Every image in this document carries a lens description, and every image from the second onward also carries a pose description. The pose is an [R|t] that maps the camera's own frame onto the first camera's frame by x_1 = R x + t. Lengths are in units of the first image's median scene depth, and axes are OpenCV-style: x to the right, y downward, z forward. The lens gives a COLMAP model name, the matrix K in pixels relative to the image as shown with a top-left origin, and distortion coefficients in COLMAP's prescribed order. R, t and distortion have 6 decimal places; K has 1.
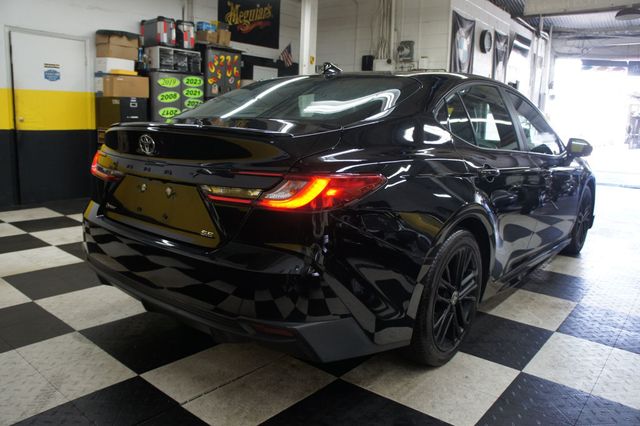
lens RADIAL K [[500.6, 0, 316.4], [0, 500.6, 209.8], [0, 0, 1]] dist [-0.127602, 0.034673]
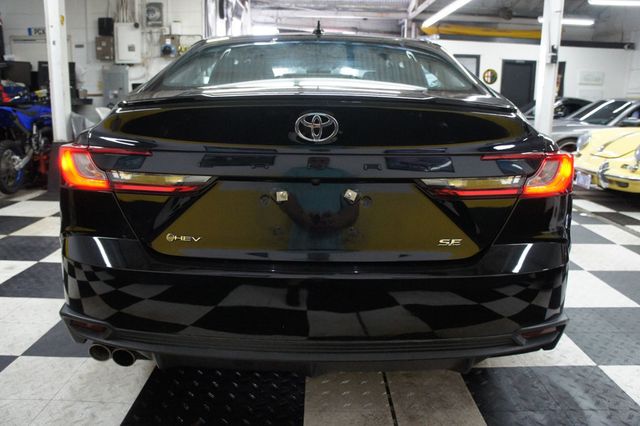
lens RADIAL K [[500.6, 0, 319.3], [0, 500.6, 214.6], [0, 0, 1]] dist [-0.127602, 0.034673]
pose [[0.767803, -0.168315, 0.618182, -0.664973], [0.126143, 0.985703, 0.111707, -0.082245], [-0.628145, -0.007790, 0.778057, 0.432659]]
